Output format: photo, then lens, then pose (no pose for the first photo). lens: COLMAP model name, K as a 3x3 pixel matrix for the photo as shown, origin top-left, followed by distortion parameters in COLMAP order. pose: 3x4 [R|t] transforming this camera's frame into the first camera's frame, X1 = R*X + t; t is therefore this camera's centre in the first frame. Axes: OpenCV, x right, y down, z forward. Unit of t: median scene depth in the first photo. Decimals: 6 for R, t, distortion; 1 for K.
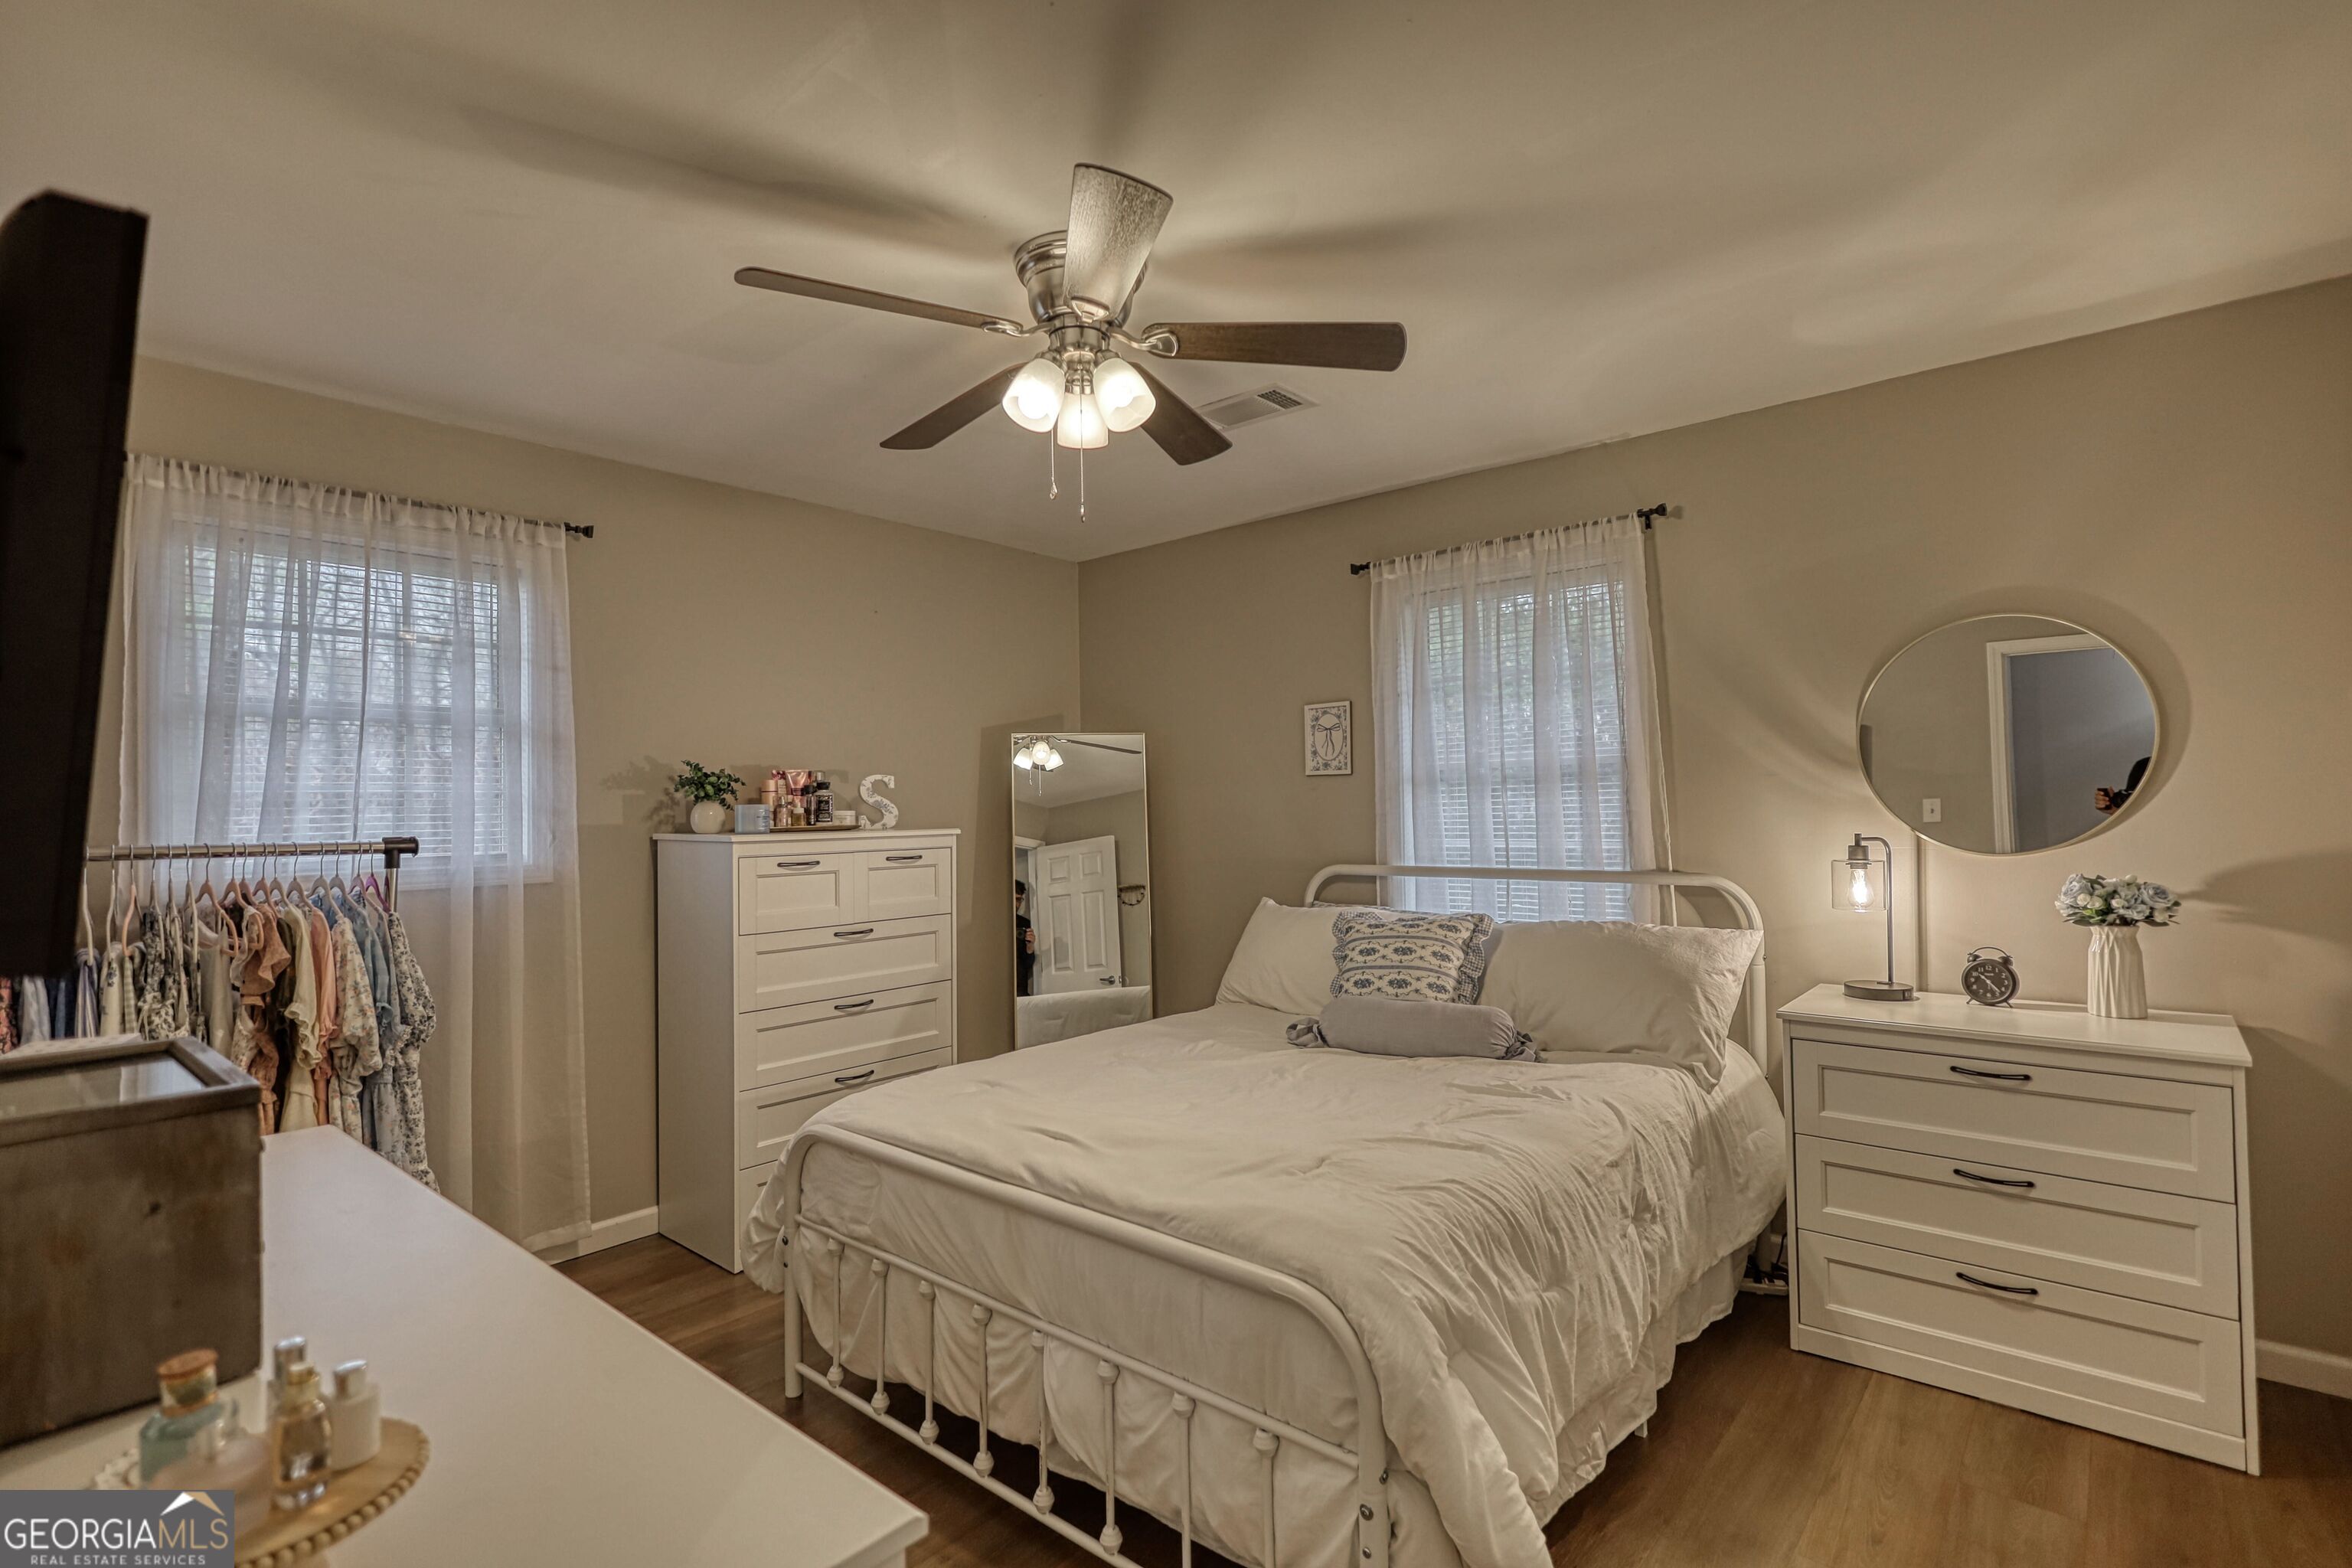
lens RADIAL K [[1104.6, 0, 1185.1], [0, 1104.6, 785.2], [0, 0, 1]] dist [-0.003257, 0.001706]
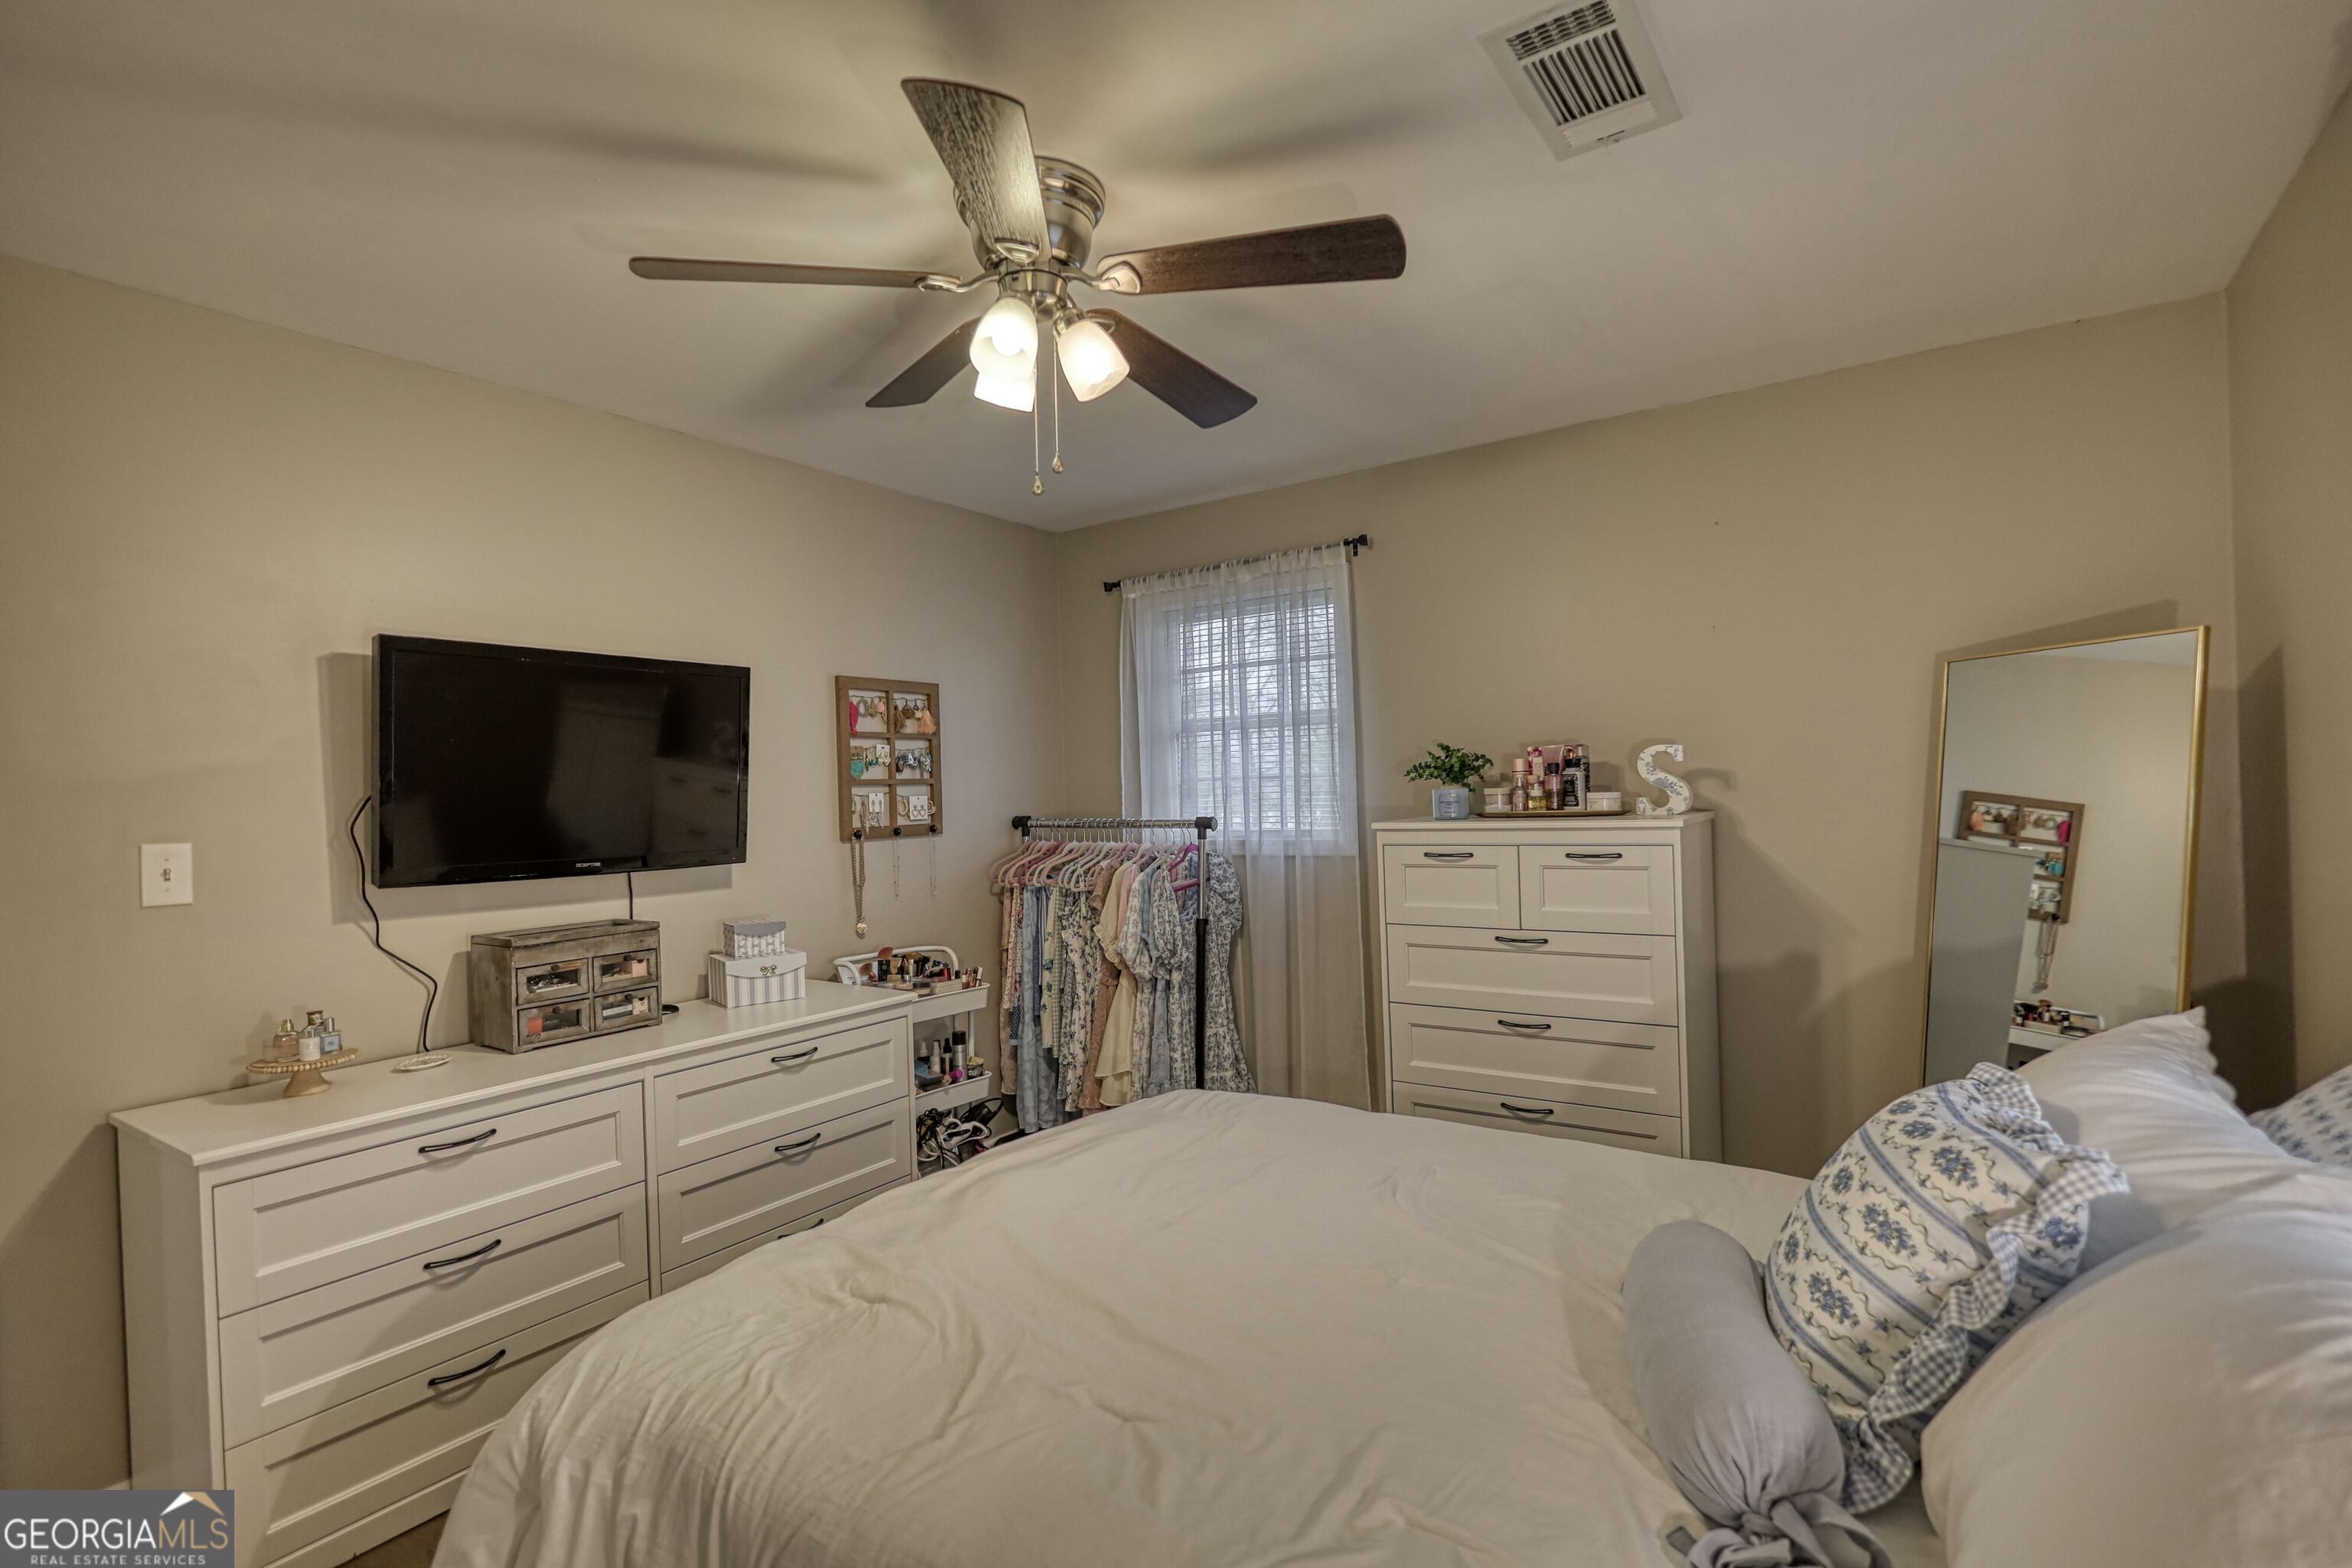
lens RADIAL K [[1104.6, 0, 1183.2], [0, 1104.6, 789.3], [0, 0, 1]] dist [-0.003257, 0.001706]
pose [[0.108226, 0.008261, -0.994092, 0.507571], [0.045453, 0.998879, 0.013249, -0.004397], [0.993087, -0.046618, 0.107729, 0.652525]]
